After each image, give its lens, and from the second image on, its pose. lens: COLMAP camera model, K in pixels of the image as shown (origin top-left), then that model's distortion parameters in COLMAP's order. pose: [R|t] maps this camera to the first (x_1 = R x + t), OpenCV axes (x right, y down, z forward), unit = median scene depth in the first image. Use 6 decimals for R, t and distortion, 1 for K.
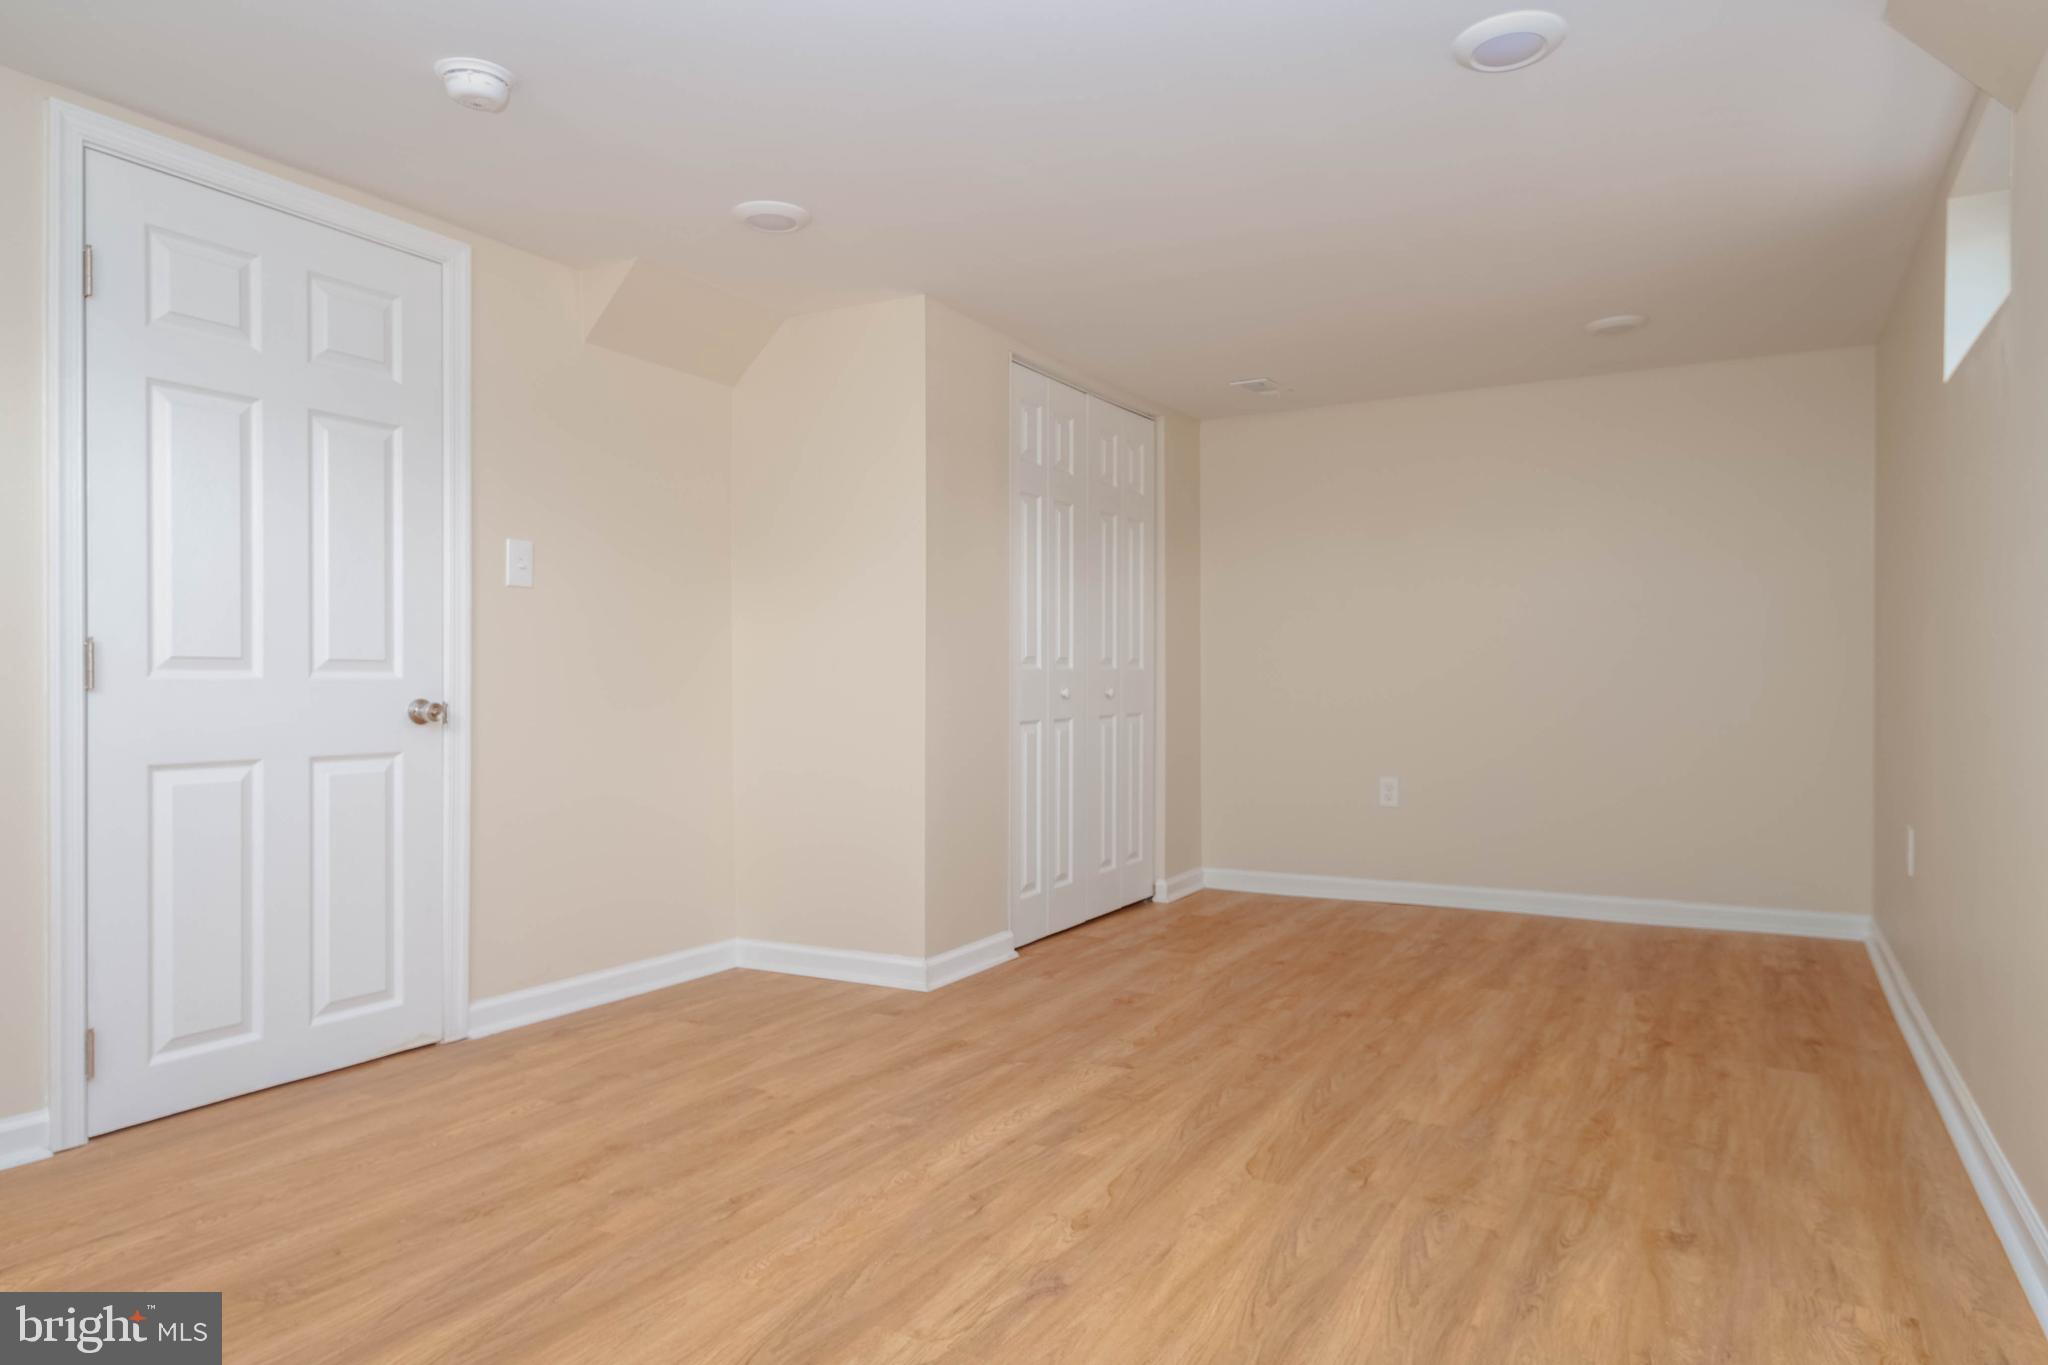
lens RADIAL K [[1219.3, 0, 1036.6], [0, 1219.3, 683.3], [0, 0, 1]] dist [0.021117, -0.004106]
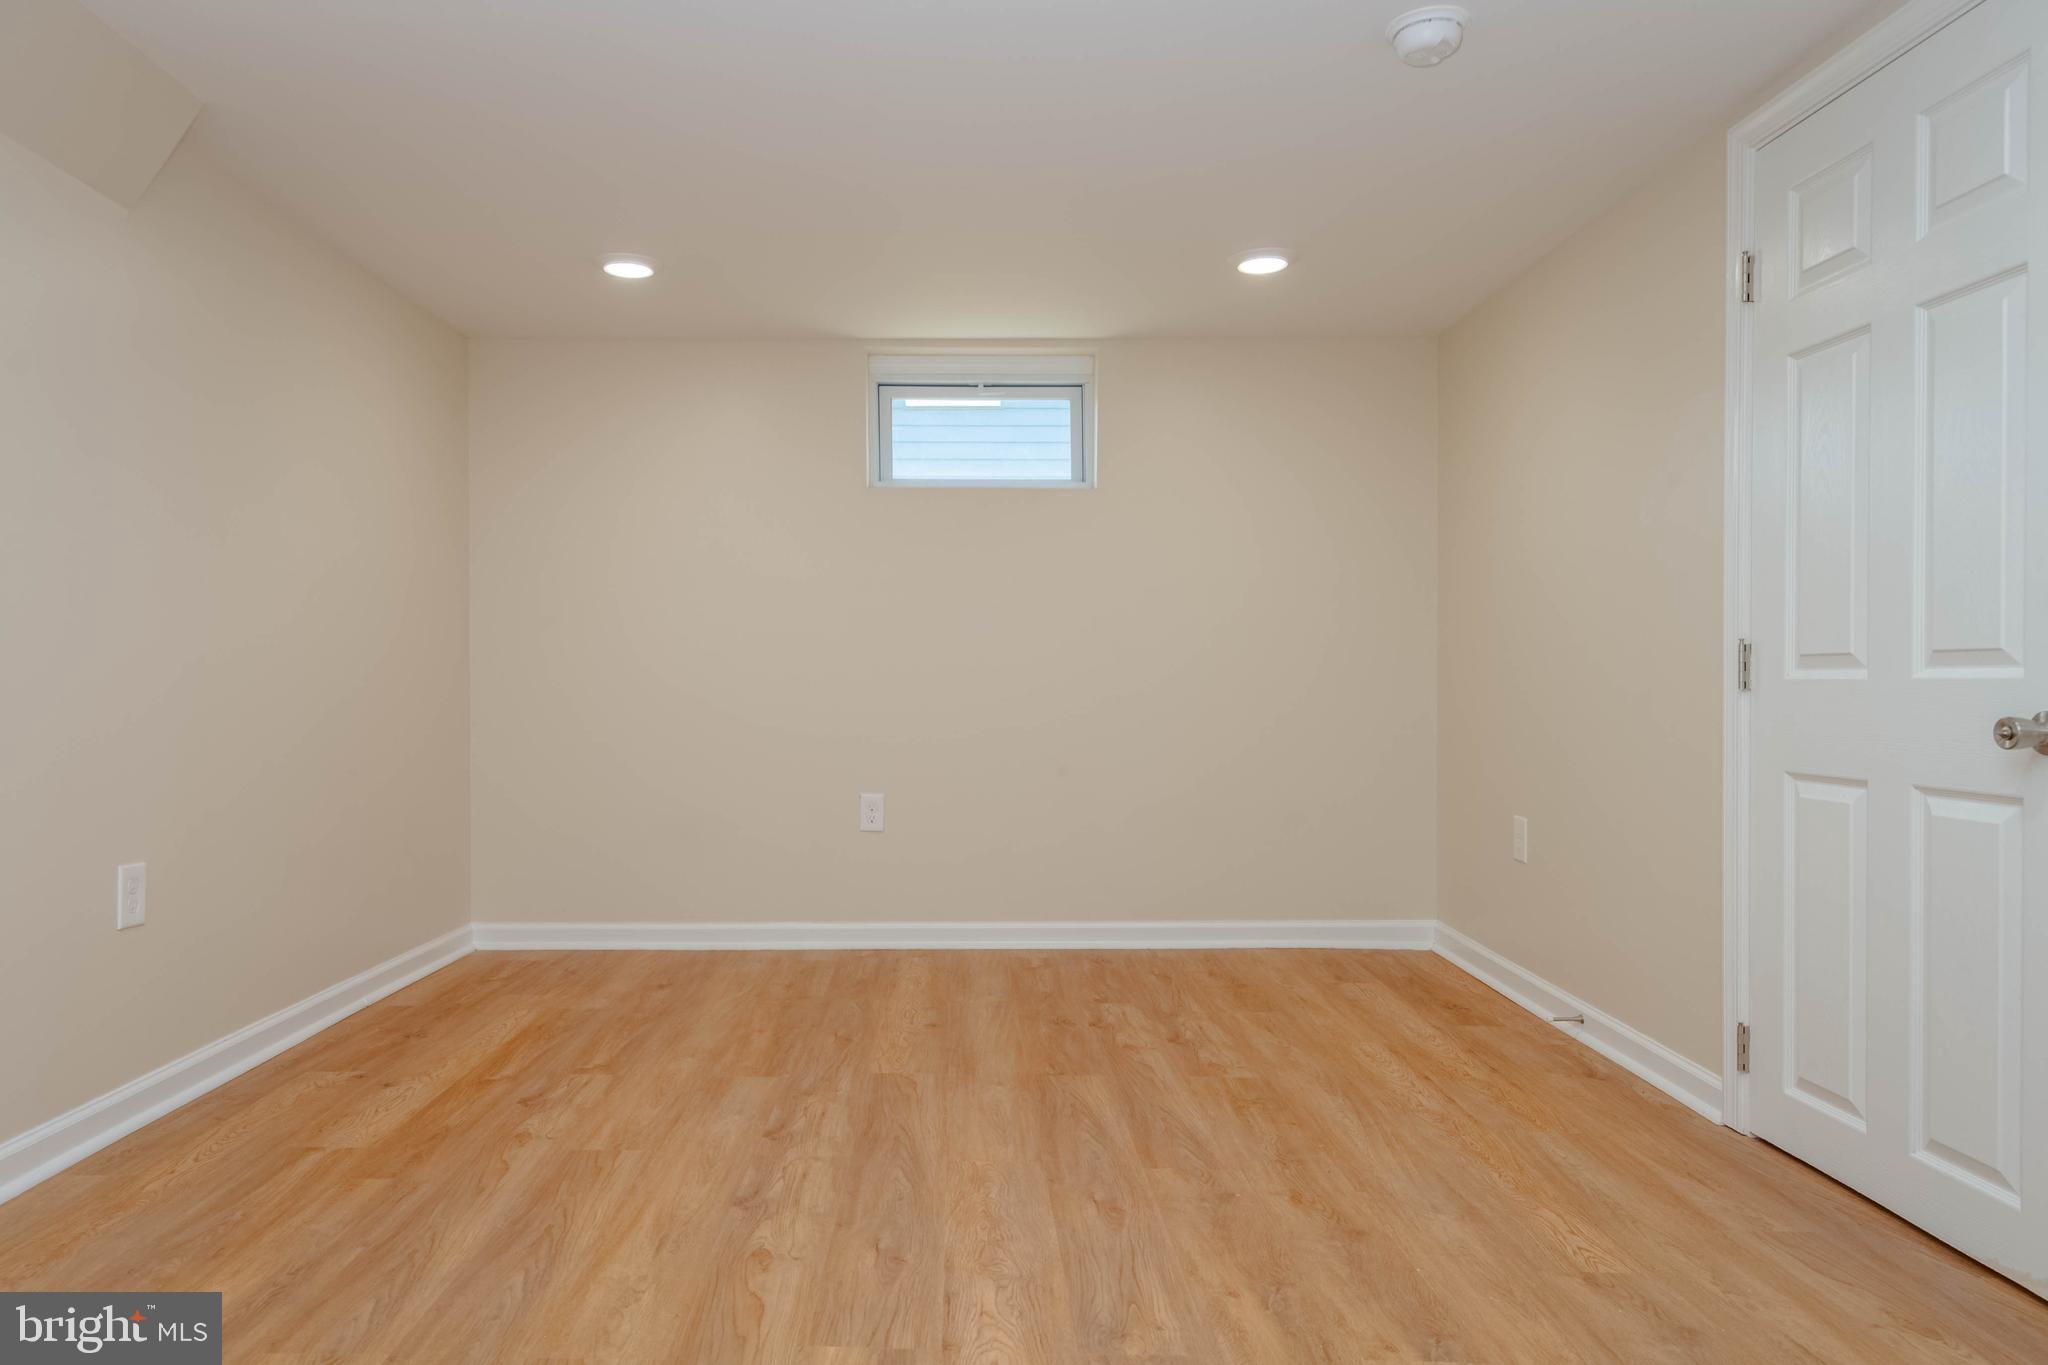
lens RADIAL K [[1280.1, 0, 943.9], [0, 1280.1, 684.6], [0, 0, 1]] dist [0.016737, -0.000637]
pose [[-0.873261, -0.004360, -0.487233, 0.349408], [-0.005554, 0.999984, 0.001005, 0.003166], [0.487221, 0.003584, -0.873272, 1.703614]]
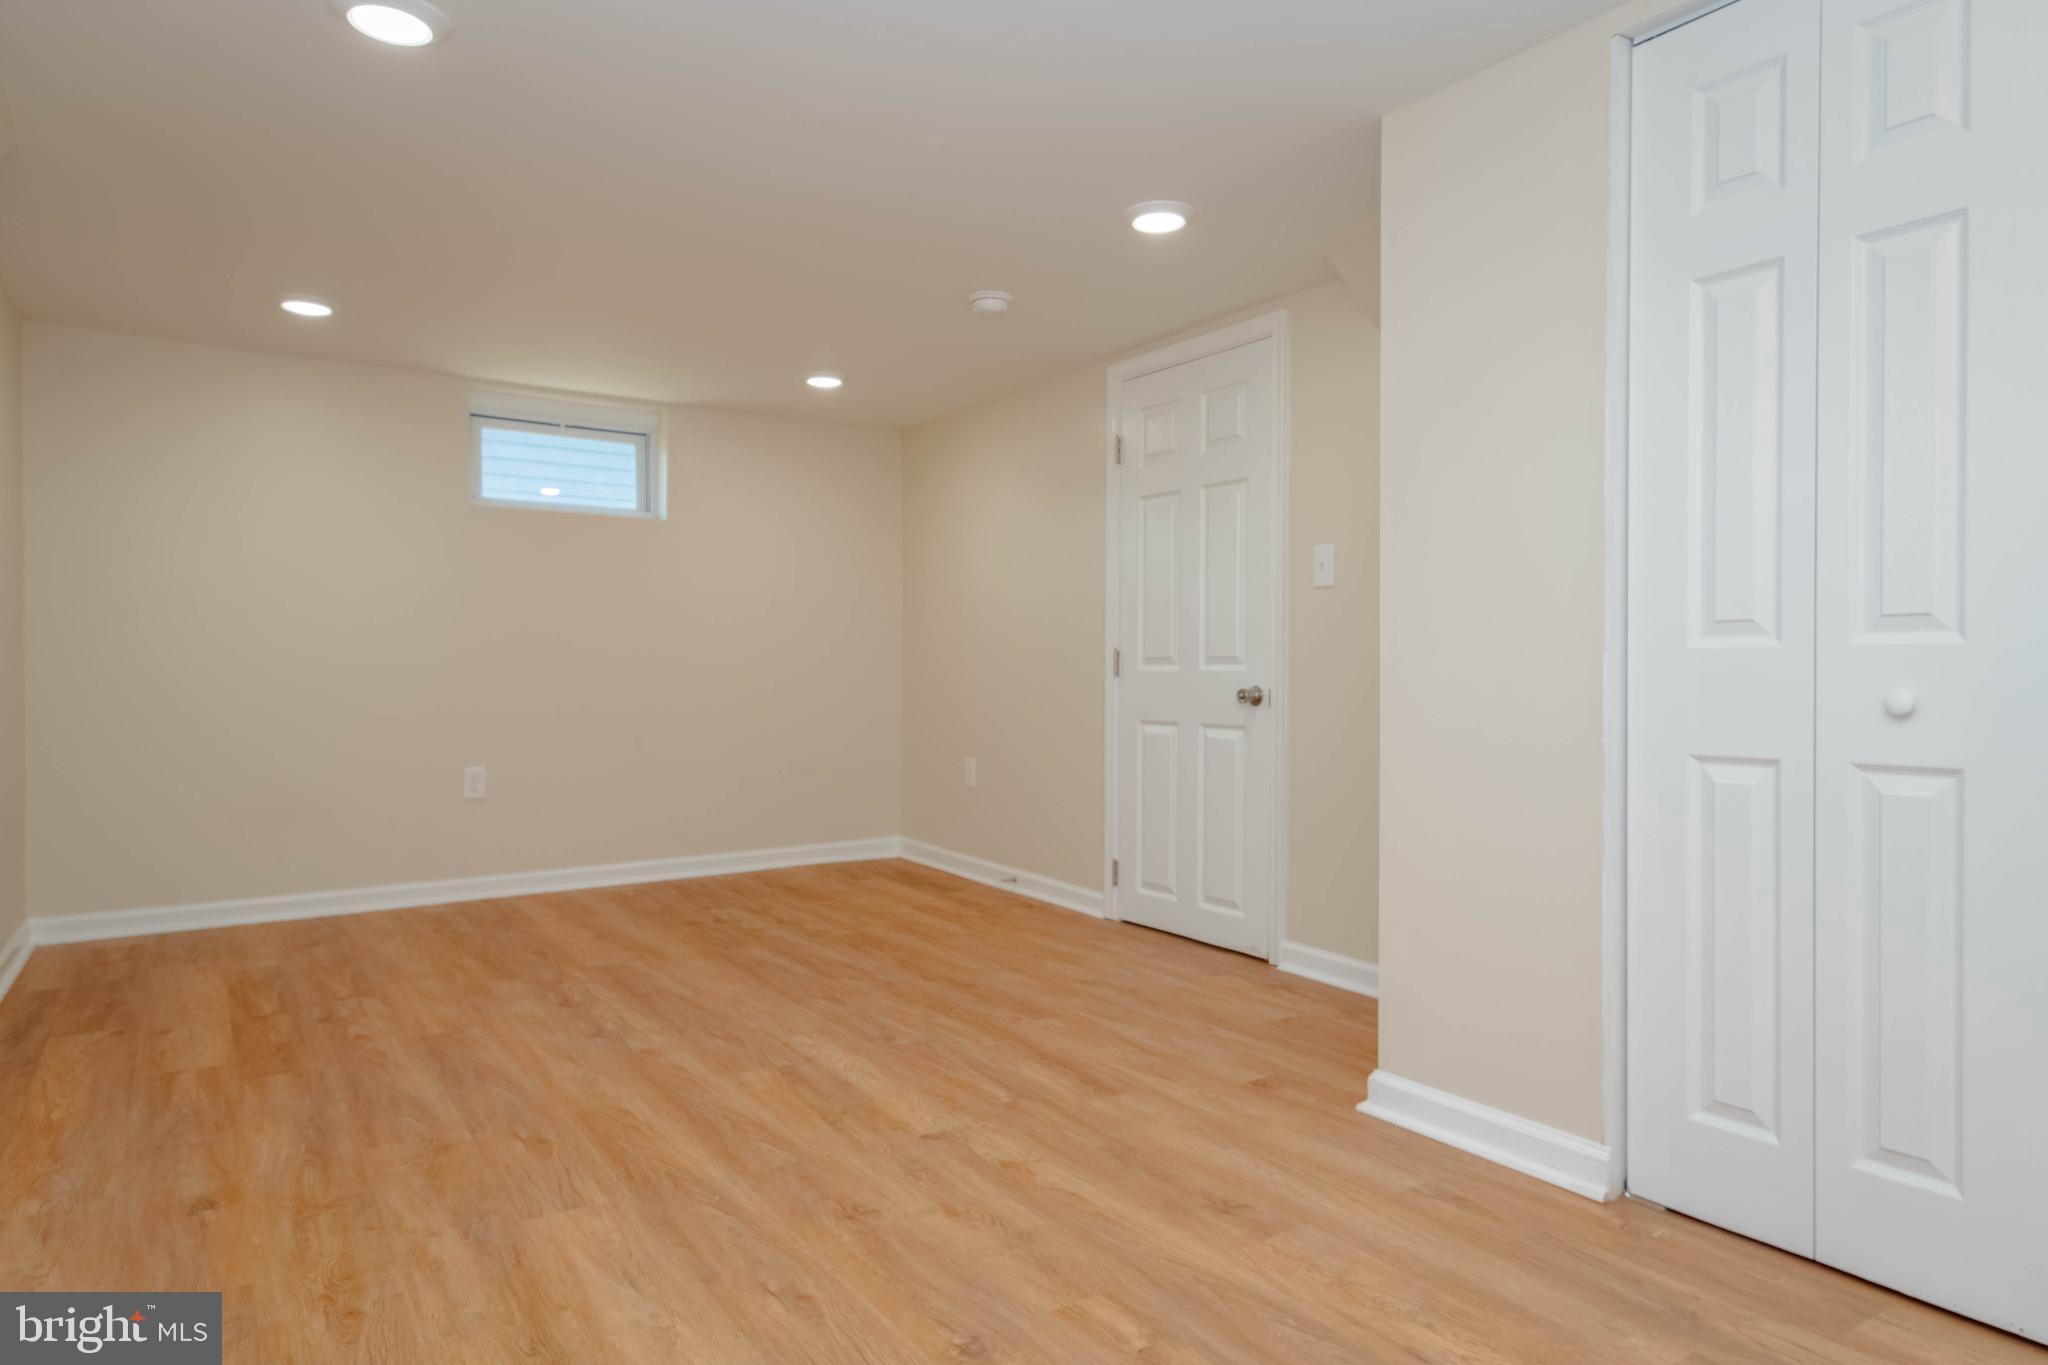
lens RADIAL K [[1219.3, 0, 1036.6], [0, 1219.3, 683.3], [0, 0, 1]] dist [0.021117, -0.004106]
pose [[-0.435692, 0.006699, -0.900071, 0.989620], [-0.003698, 0.999951, 0.009232, -0.001122], [0.900088, 0.007351, -0.435646, 1.791466]]
